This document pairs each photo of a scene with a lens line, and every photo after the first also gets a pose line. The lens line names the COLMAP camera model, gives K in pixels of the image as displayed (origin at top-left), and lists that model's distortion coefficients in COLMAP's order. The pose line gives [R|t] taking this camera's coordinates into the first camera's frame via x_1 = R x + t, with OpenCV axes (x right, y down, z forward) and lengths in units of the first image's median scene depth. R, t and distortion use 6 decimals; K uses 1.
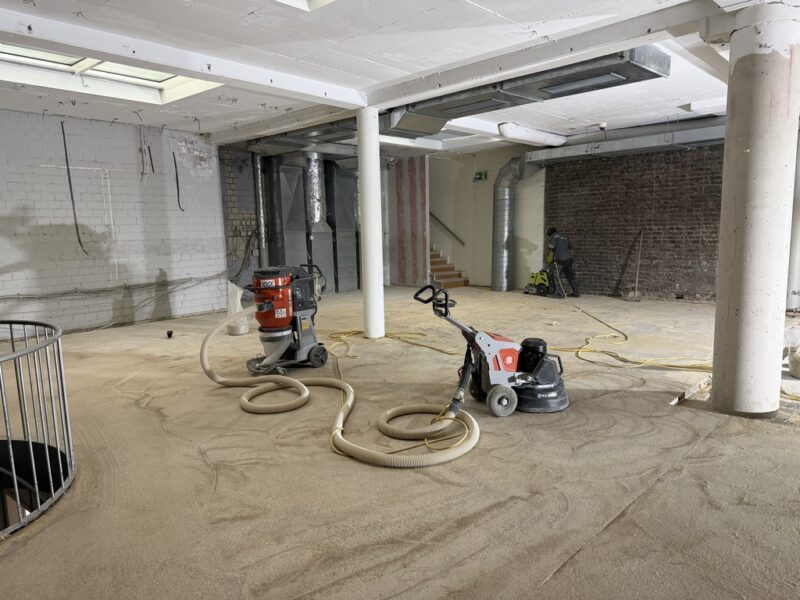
lens RADIAL K [[564.3, 0, 400.0], [0, 564.3, 300.0], [0, 0, 1]] dist [0.052879, -0.061746]
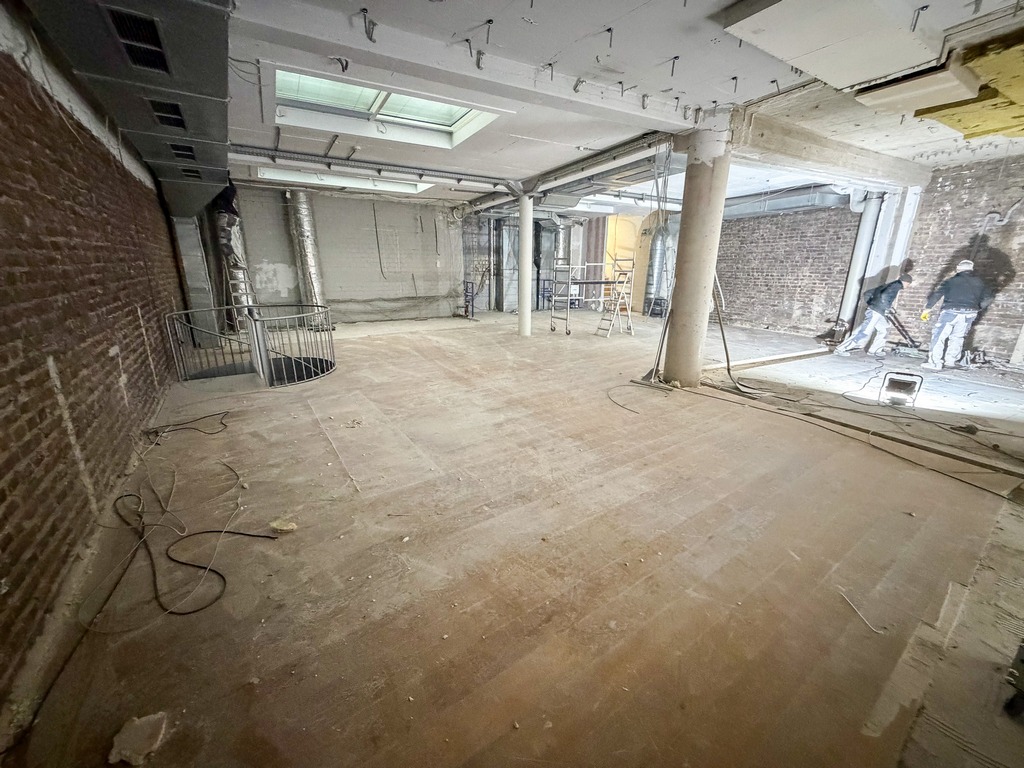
lens RADIAL K [[416.0, 0, 512.0], [0, 416.0, 384.0], [0, 0, 1]] dist [-0.001487, -0.000203]
pose [[0.943444, 0.114437, -0.311156, 0.248427], [-0.066325, 0.984714, 0.161058, 0.008193], [0.324831, -0.131312, 0.936612, -0.143348]]
